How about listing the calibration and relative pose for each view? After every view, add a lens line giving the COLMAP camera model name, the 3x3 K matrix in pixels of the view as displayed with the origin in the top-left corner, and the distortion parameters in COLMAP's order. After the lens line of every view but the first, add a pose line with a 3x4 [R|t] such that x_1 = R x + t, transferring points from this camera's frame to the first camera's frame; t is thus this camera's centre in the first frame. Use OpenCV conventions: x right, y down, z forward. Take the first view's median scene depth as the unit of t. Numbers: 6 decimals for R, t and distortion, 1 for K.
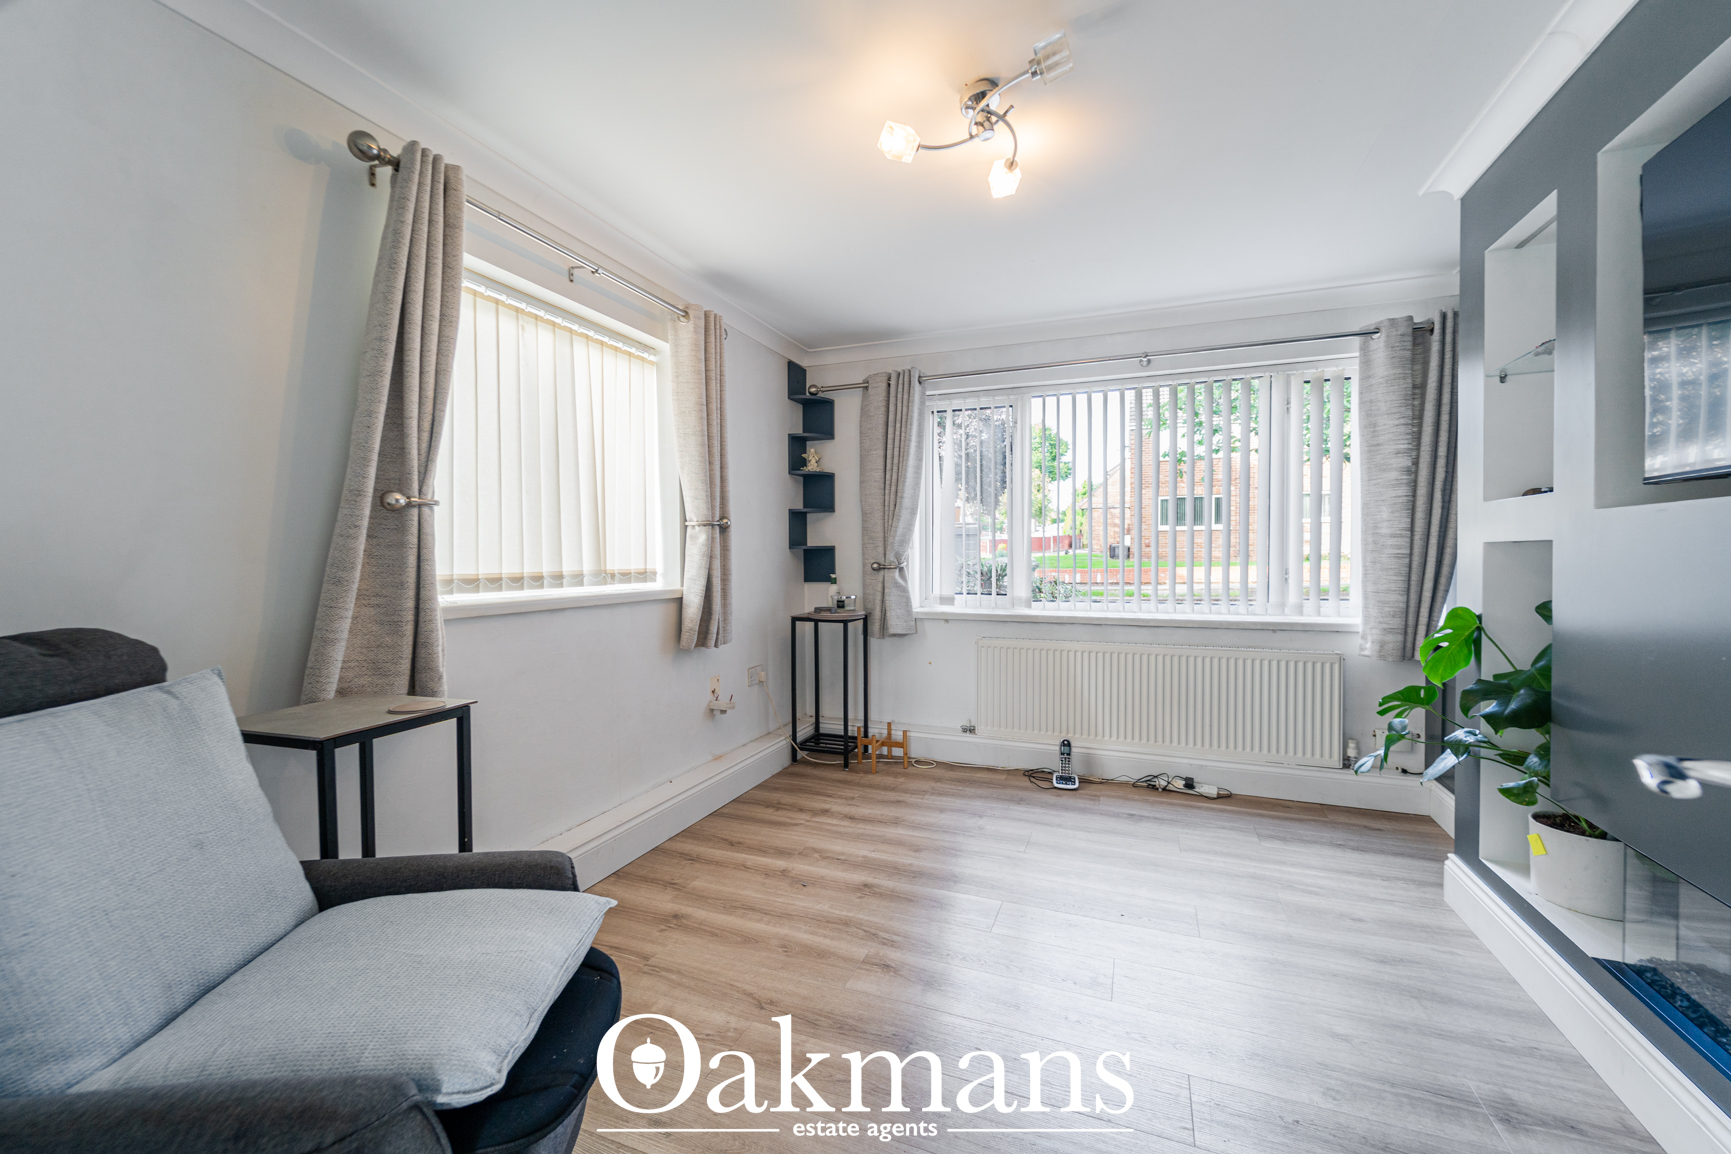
lens RADIAL K [[663.7, 0, 865.5], [0, 663.7, 577.0], [0, 0, 1]] dist [-0.000392, -0.000118]
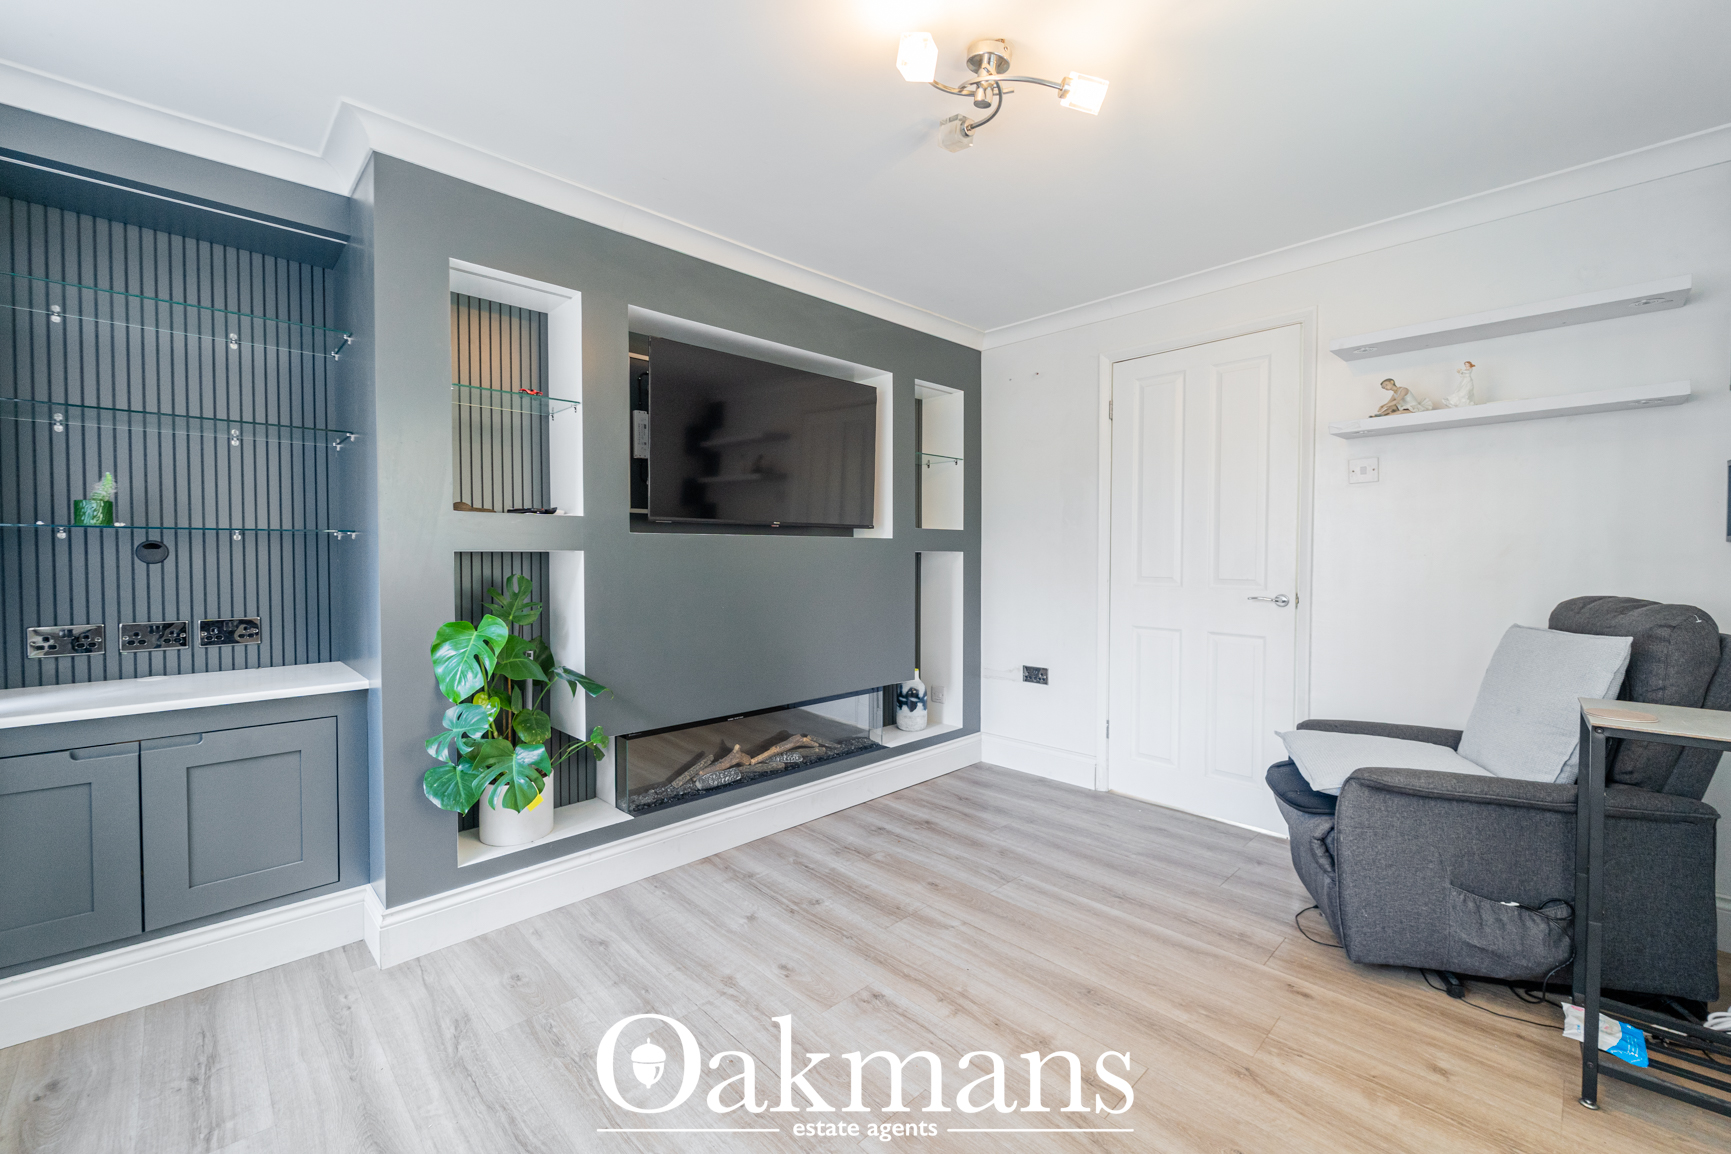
lens RADIAL K [[724.1, 0, 867.7], [0, 724.1, 570.2], [0, 0, 1]] dist [-0.000550, -0.000897]
pose [[-0.916562, -0.006623, 0.399837, -0.050230], [0.015331, 0.998546, 0.051683, -0.049777], [-0.399598, 0.053501, -0.915128, 1.280629]]
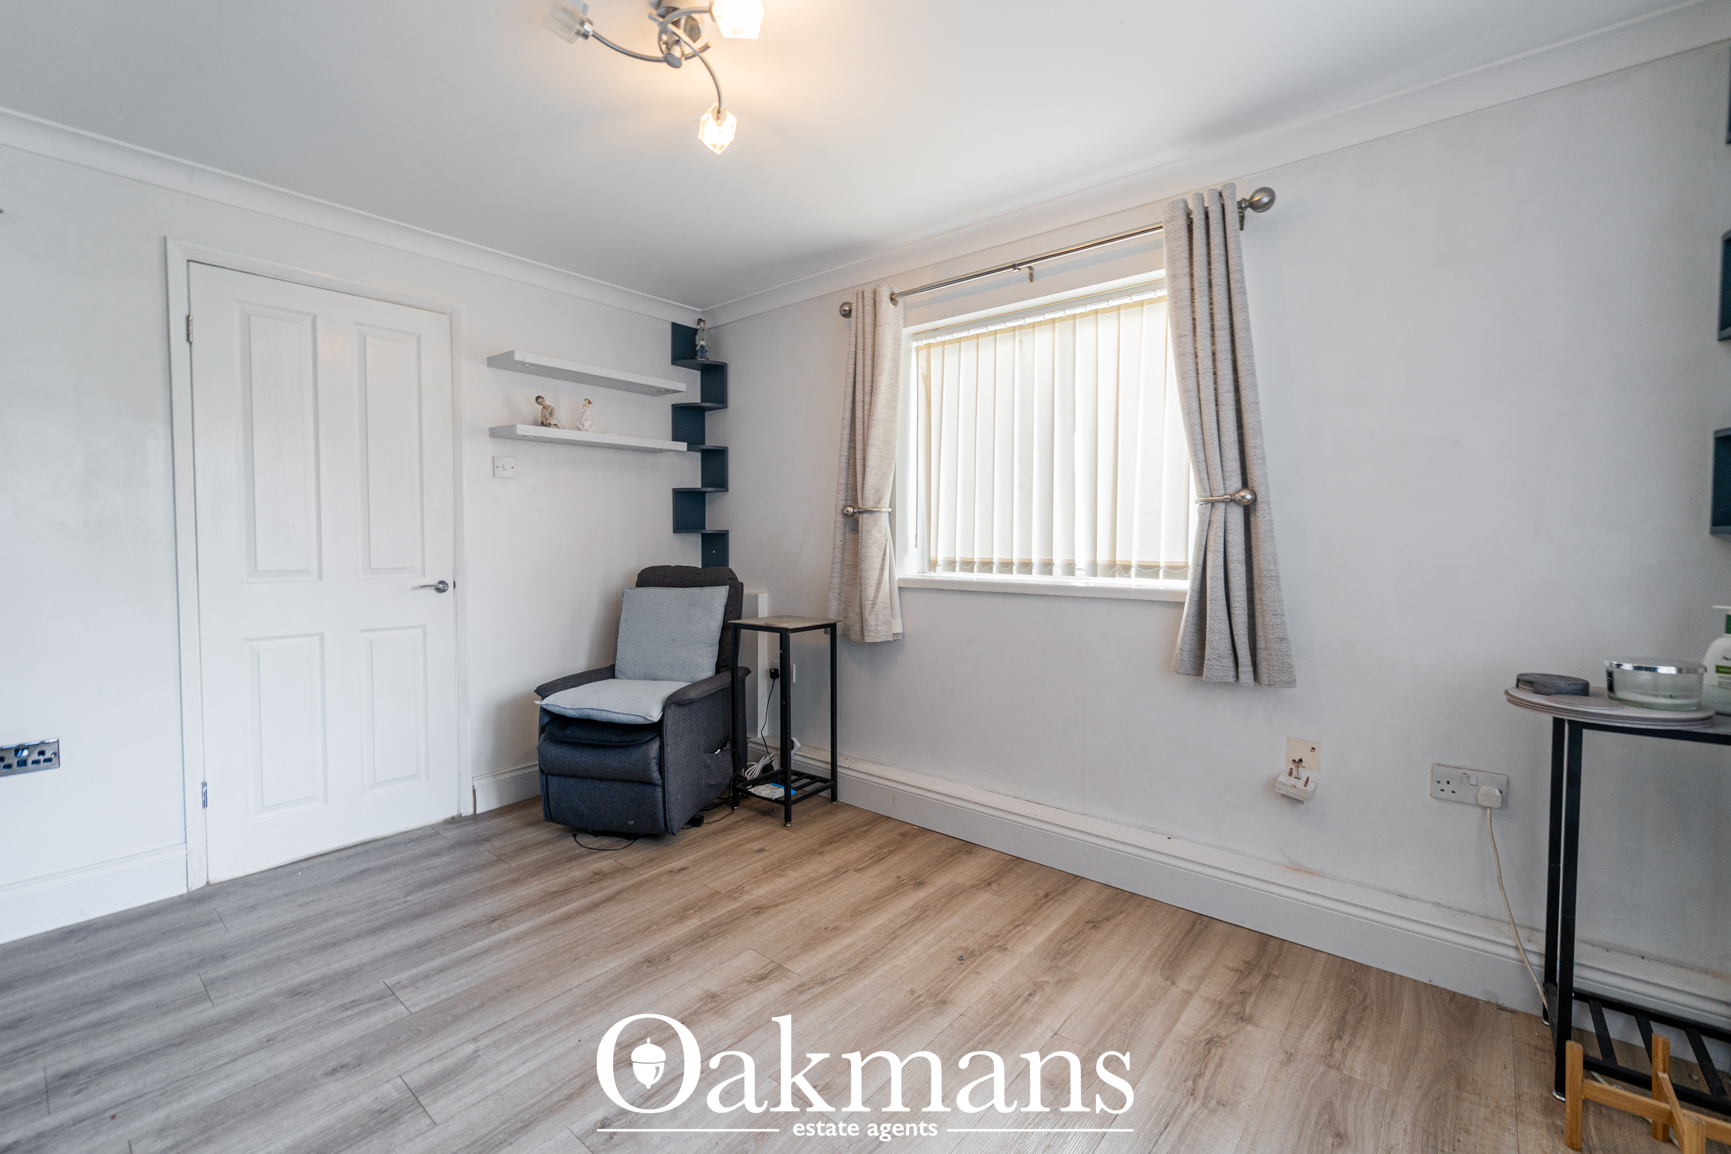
lens RADIAL K [[724.1, 0, 867.7], [0, 724.1, 570.2], [0, 0, 1]] dist [-0.000550, -0.000897]
pose [[-0.292131, 0.042720, -0.955424, 0.657071], [-0.029528, 0.998123, 0.053657, -0.041510], [0.955922, 0.043887, -0.290321, 0.975376]]
